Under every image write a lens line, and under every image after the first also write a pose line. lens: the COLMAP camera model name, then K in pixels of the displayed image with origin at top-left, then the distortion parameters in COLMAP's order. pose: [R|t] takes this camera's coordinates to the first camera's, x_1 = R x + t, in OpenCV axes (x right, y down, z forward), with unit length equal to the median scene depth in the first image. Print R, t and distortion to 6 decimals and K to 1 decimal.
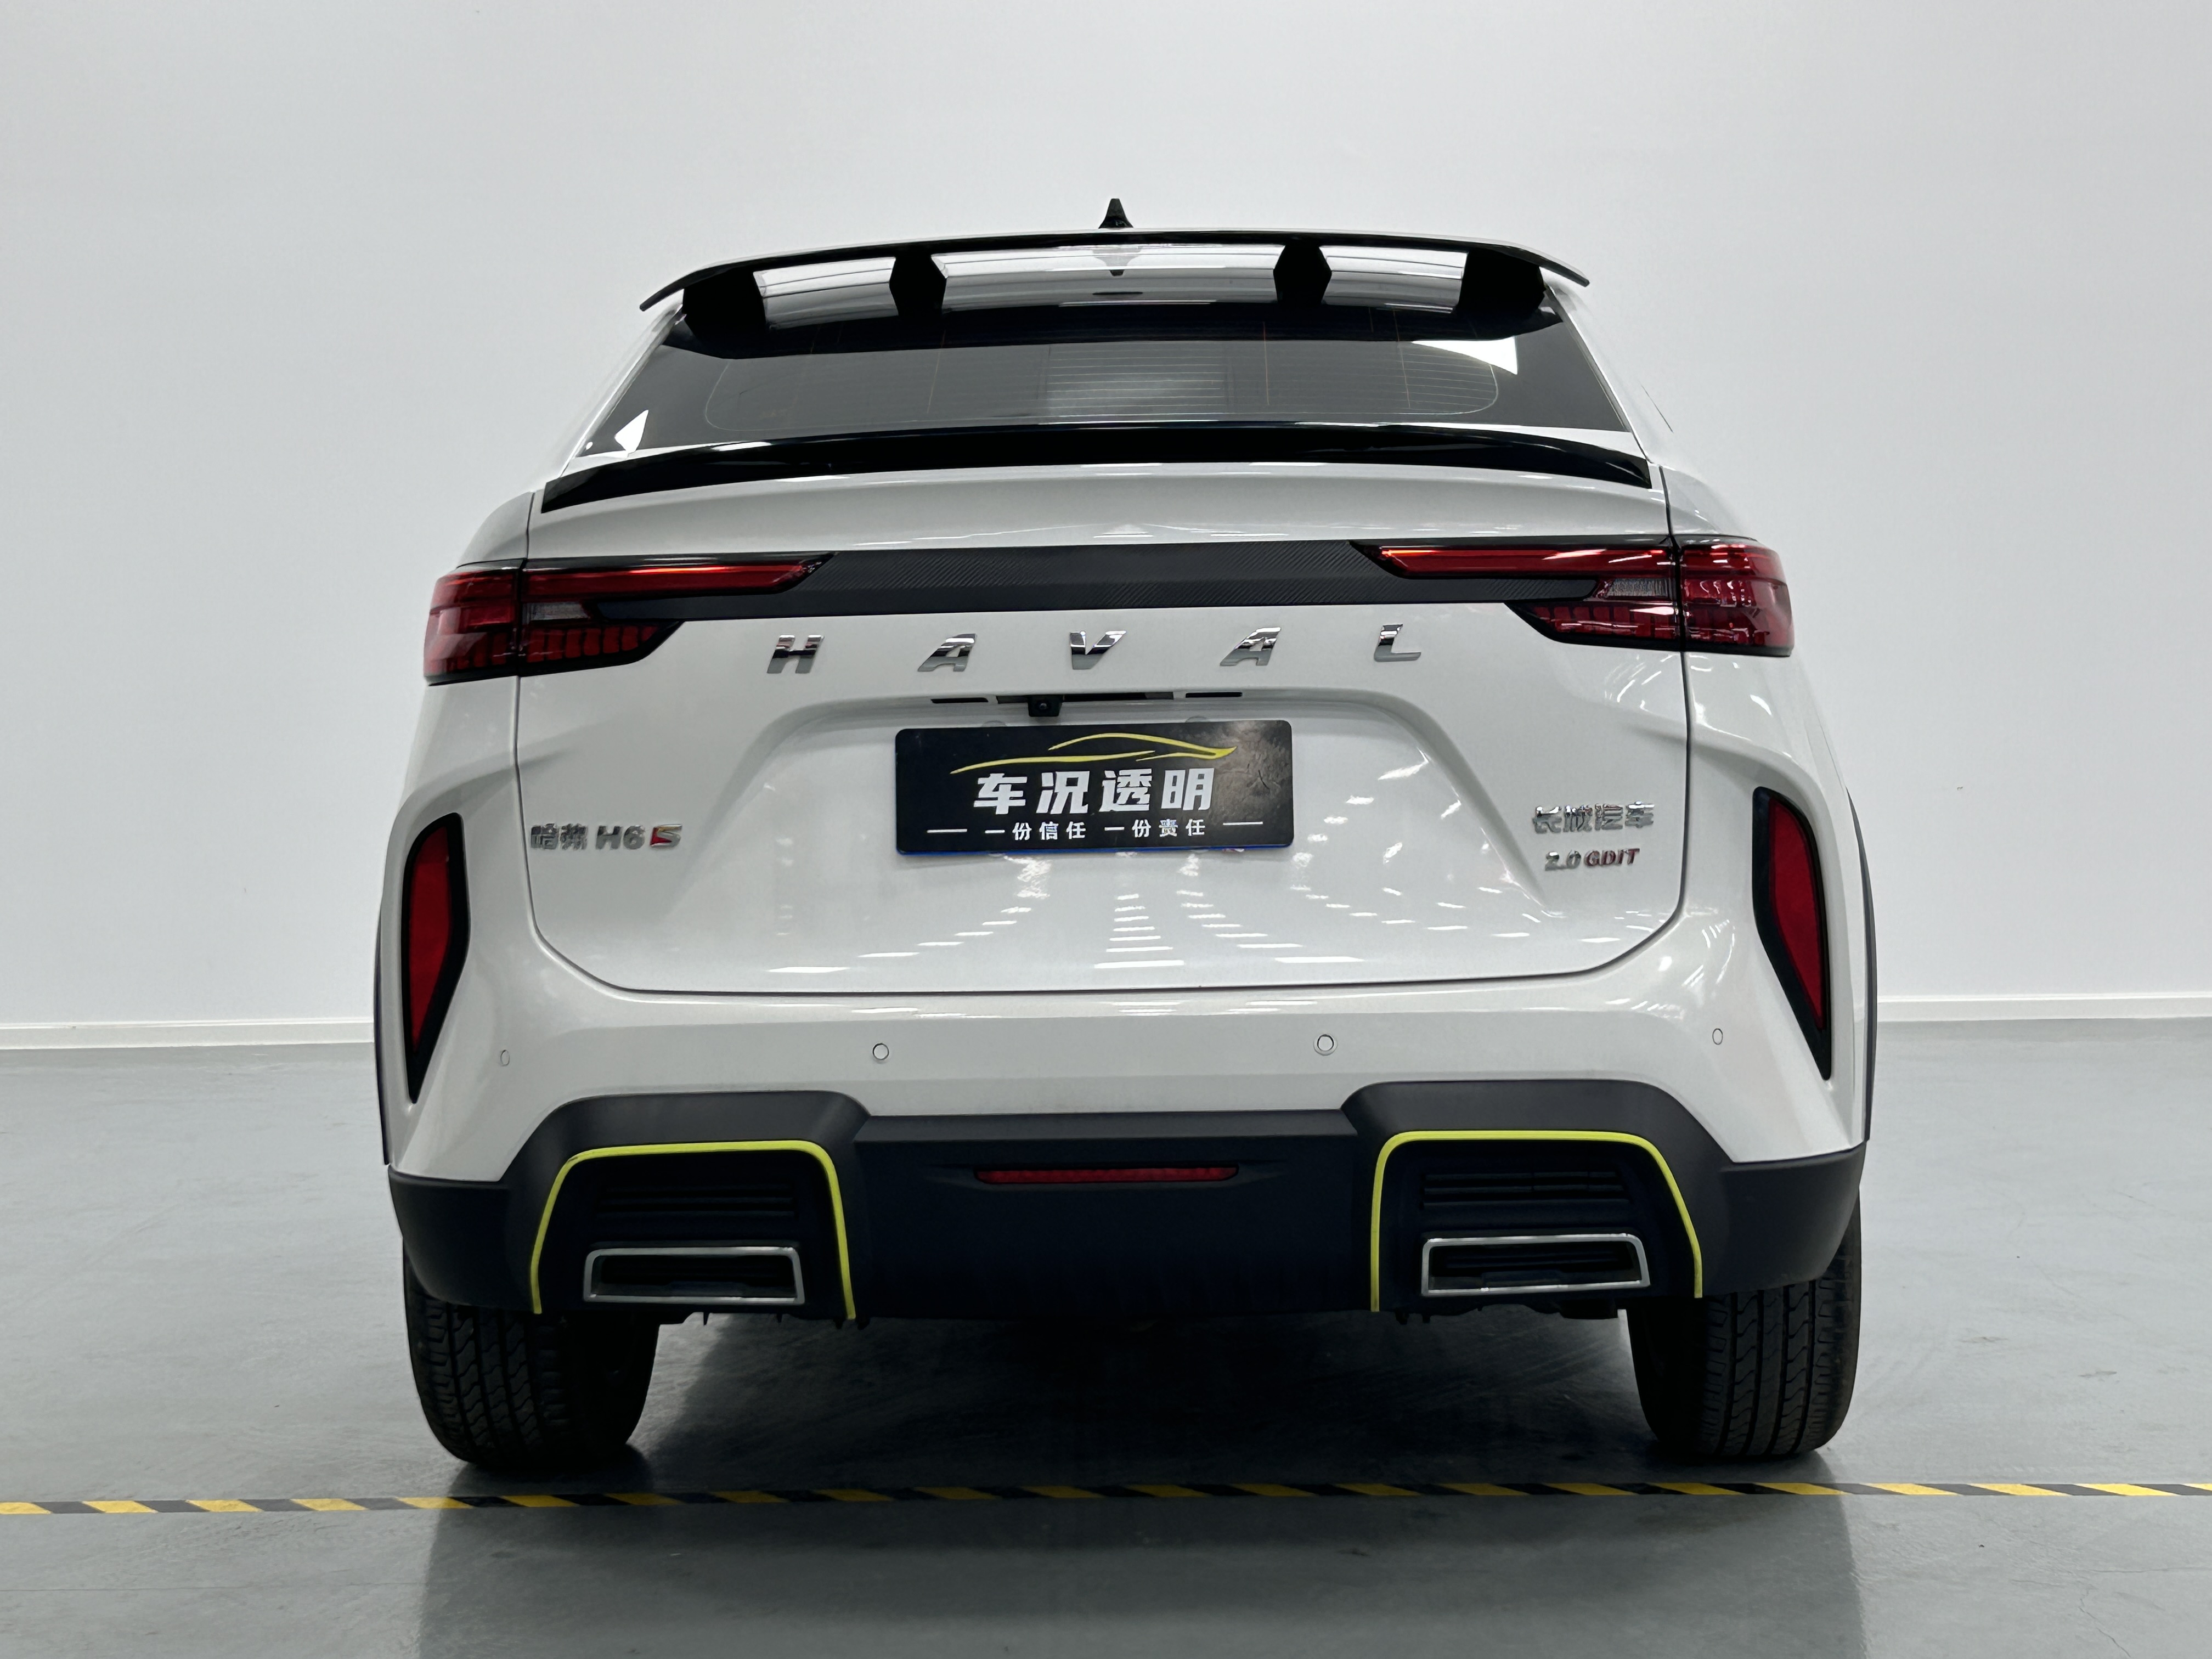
lens RADIAL K [[3454.4, 0, 1106.0], [0, 3454.4, 829.5], [0, 0, 1]] dist [0.118839, -0.051692]
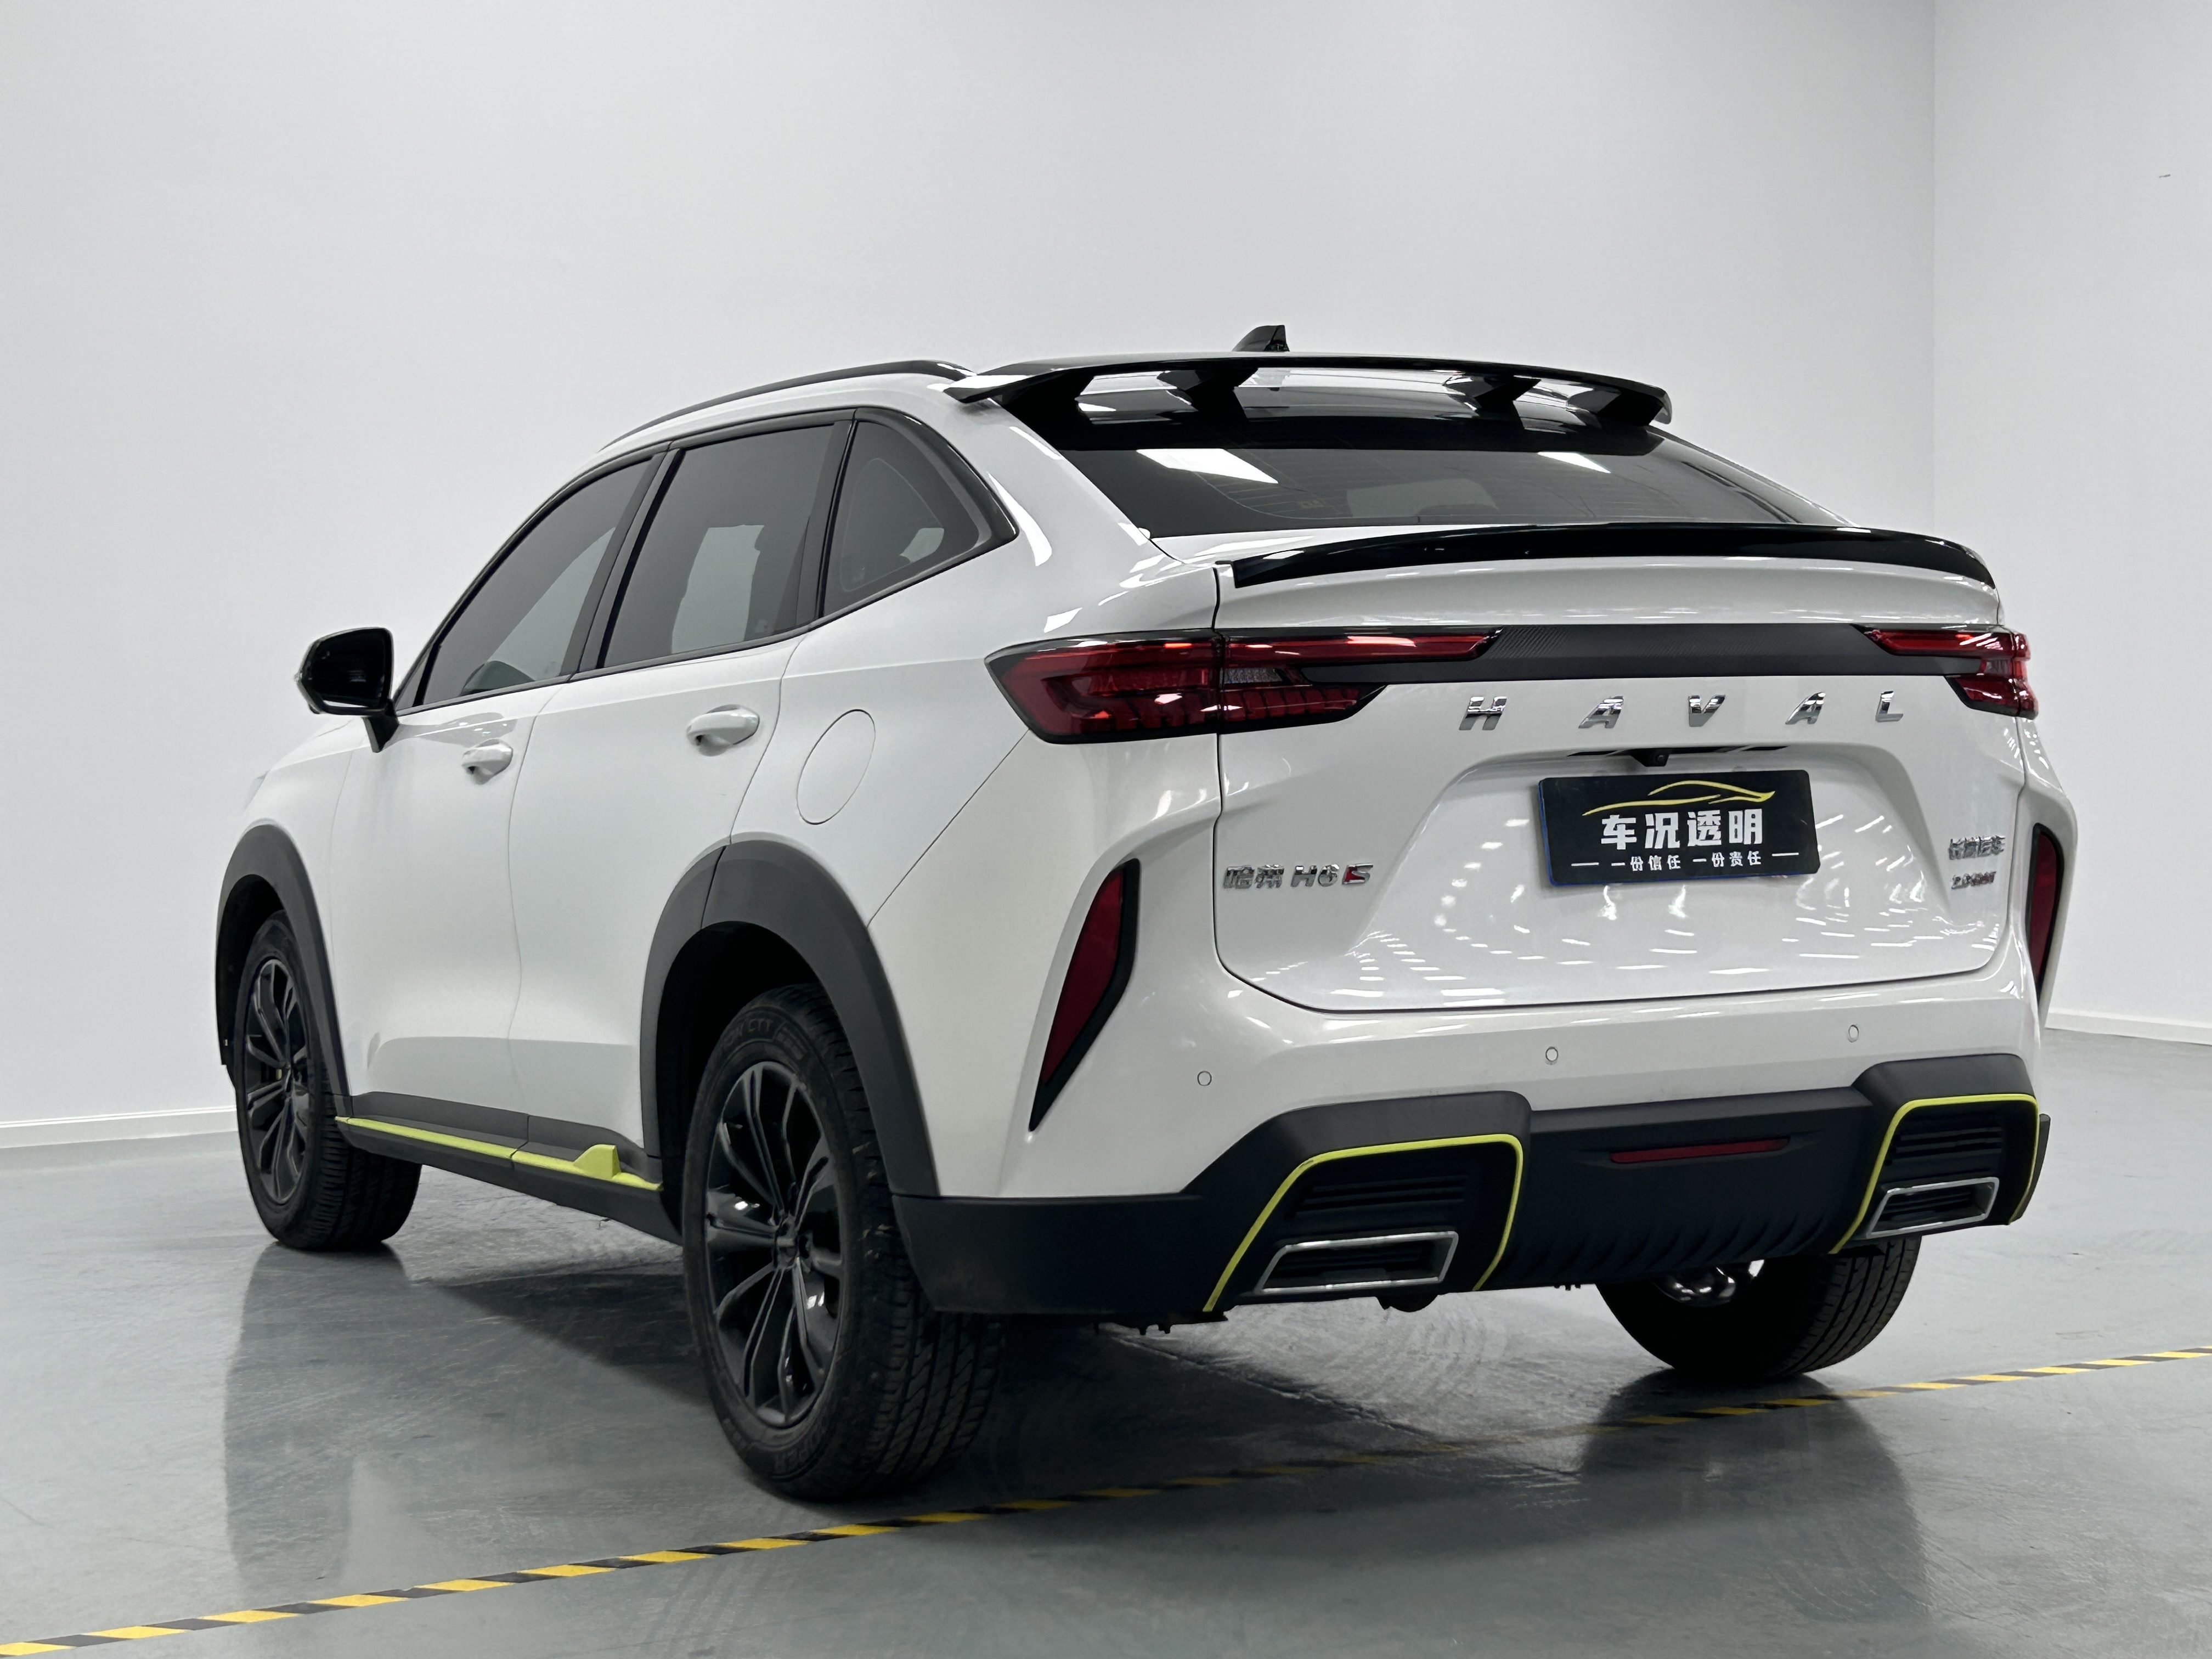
lens RADIAL K [[3454.4, 0, 1106.0], [0, 3454.4, 829.5], [0, 0, 1]] dist [0.118839, -0.051692]
pose [[0.873141, -0.011374, 0.487334, -0.760883], [0.027956, 0.999251, -0.026767, 0.015484], [-0.486665, 0.036995, 0.872805, 0.051735]]
